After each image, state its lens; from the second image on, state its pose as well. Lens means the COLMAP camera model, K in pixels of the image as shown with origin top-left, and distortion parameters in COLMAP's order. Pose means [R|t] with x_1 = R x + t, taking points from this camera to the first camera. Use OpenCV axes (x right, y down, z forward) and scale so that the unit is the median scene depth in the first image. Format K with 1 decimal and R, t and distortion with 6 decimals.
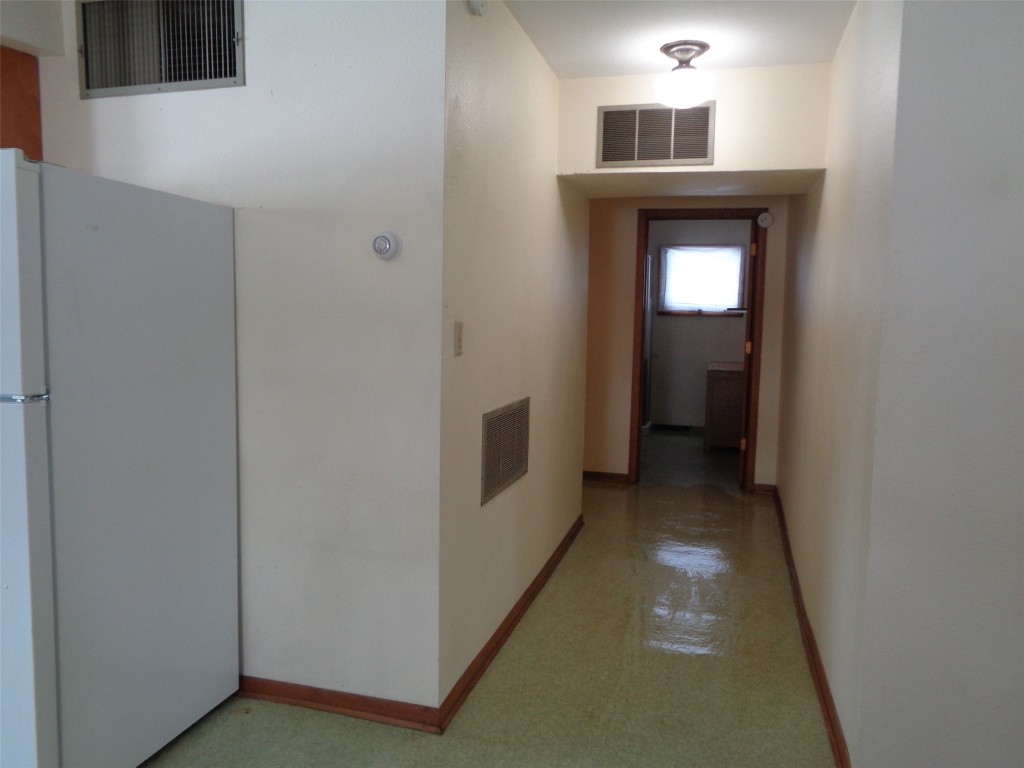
lens RADIAL K [[776.0, 0, 516.8], [0, 776.0, 385.8], [0, 0, 1]] dist [0.000214, 0.002427]
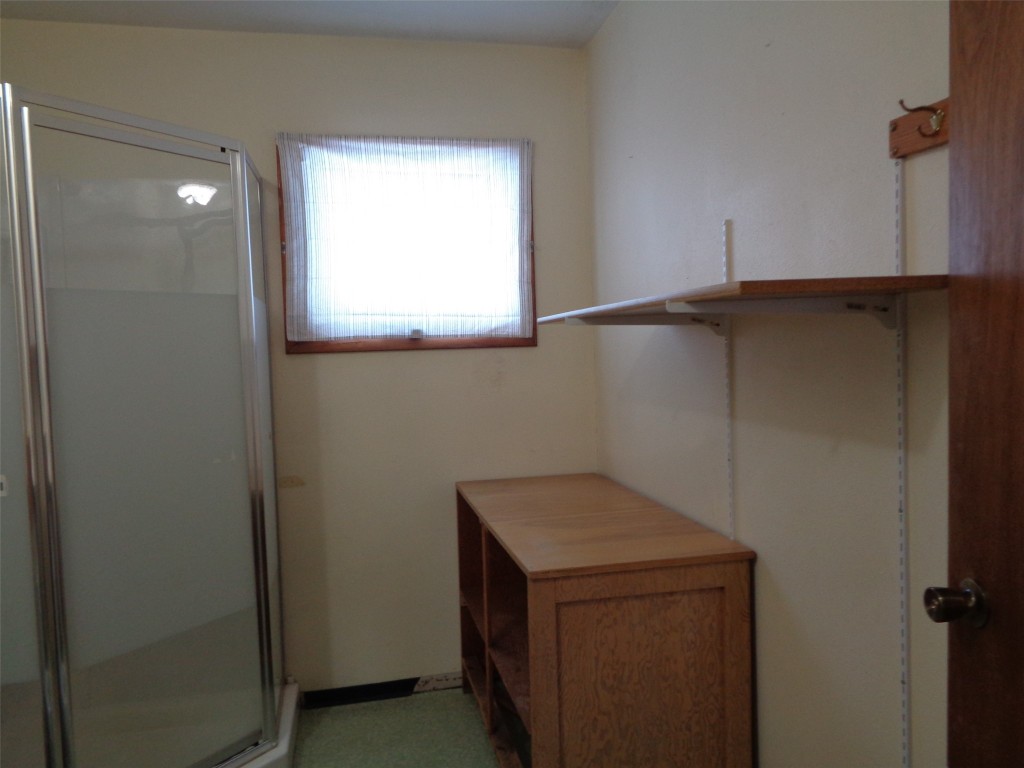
lens RADIAL K [[776.0, 0, 516.8], [0, 776.0, 385.8], [0, 0, 1]] dist [0.000214, 0.002427]
pose [[0.888676, -0.065220, 0.453874, 0.120187], [0.082607, 0.996409, -0.018563, -0.064498], [-0.451033, 0.053989, 0.890873, 0.677575]]
